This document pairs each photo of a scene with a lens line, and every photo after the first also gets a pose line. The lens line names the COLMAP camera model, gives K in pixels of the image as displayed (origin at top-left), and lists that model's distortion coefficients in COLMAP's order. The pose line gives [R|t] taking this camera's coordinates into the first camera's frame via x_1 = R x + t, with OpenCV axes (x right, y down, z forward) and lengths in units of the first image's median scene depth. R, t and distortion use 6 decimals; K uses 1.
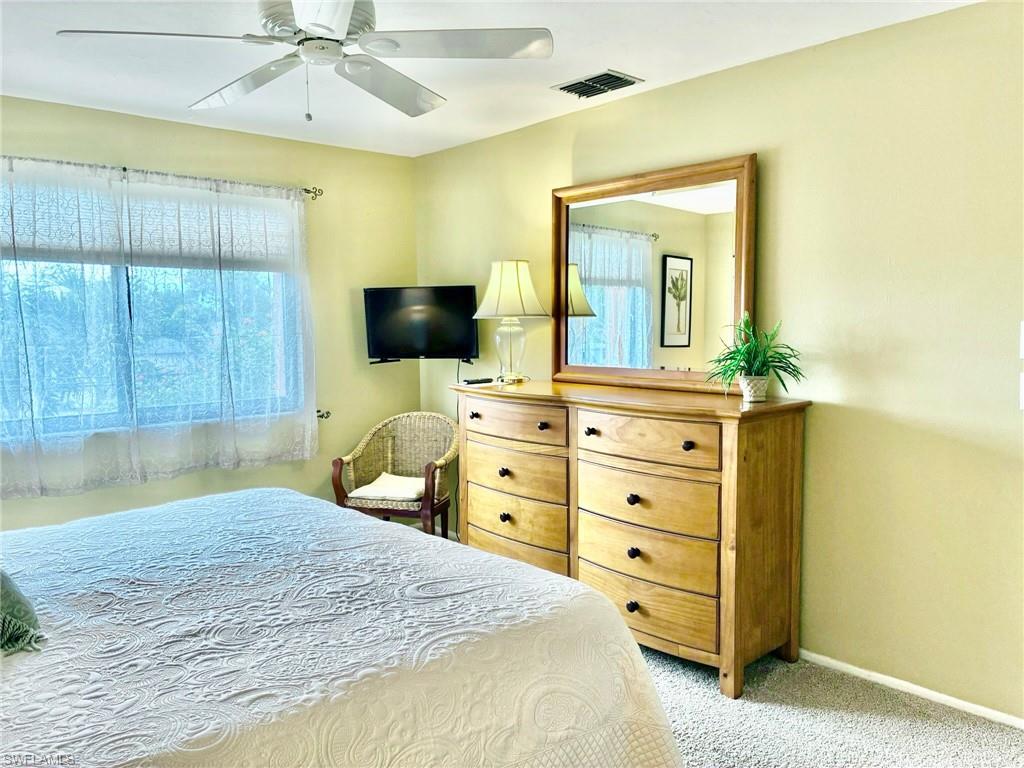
lens RADIAL K [[774.9, 0, 512.9], [0, 774.9, 382.7], [0, 0, 1]] dist [0.040871, -0.063741]
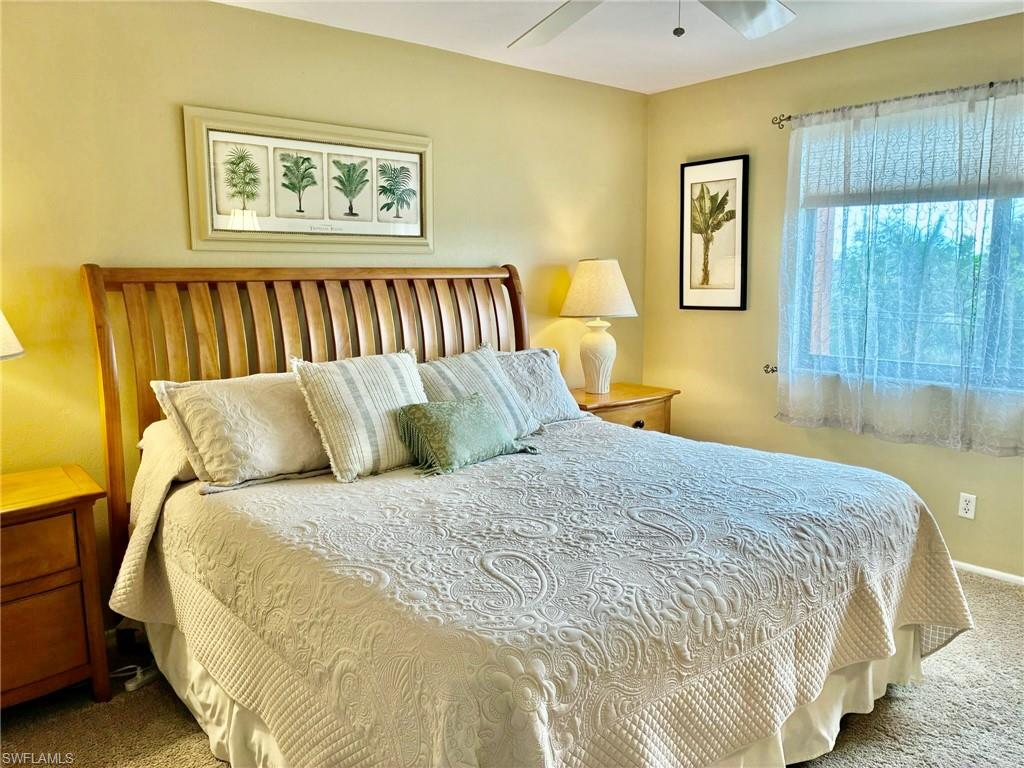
lens RADIAL K [[773.4, 0, 512.0], [0, 773.4, 384.0], [0, 0, 1]] dist [0.047424, -0.071690]
pose [[-0.010093, 0.154394, -0.987958, 0.430351], [-0.074145, 0.985173, 0.154716, -0.048191], [0.997196, 0.074814, 0.001504, 0.547460]]
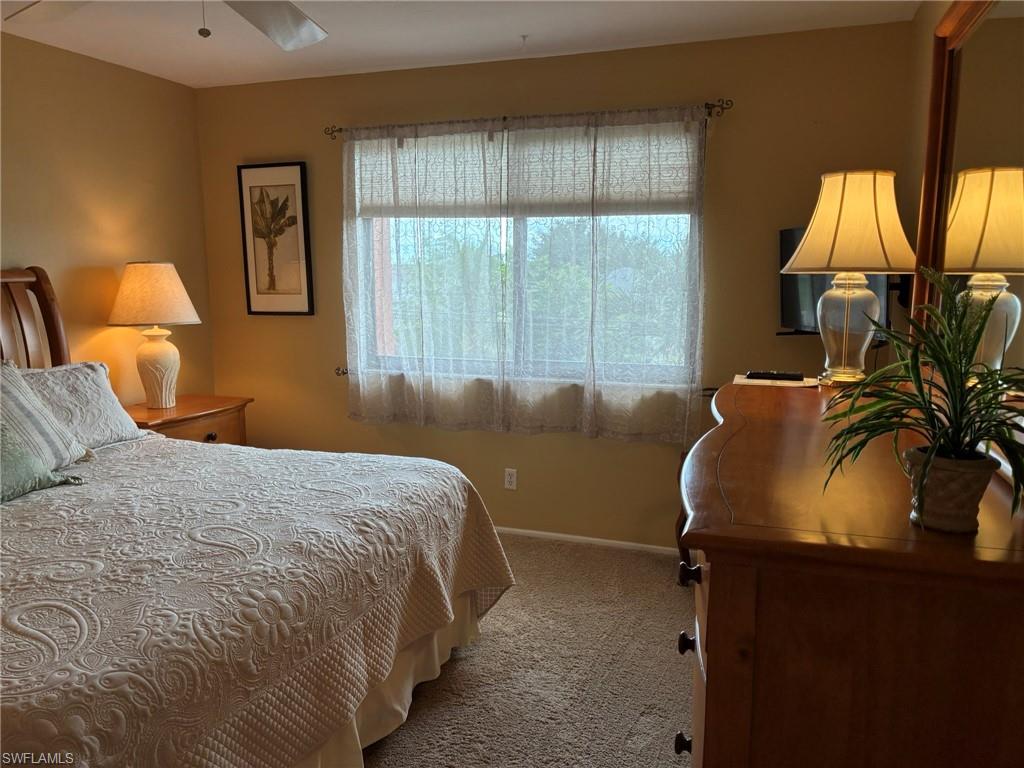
lens RADIAL K [[774.6, 0, 513.2], [0, 774.6, 388.6], [0, 0, 1]] dist [0.046387, -0.071697]
pose [[0.490284, 0.140094, -0.860230, 0.444480], [-0.076491, 0.990105, 0.117650, -0.055122], [0.868200, 0.008118, 0.496149, 0.567957]]
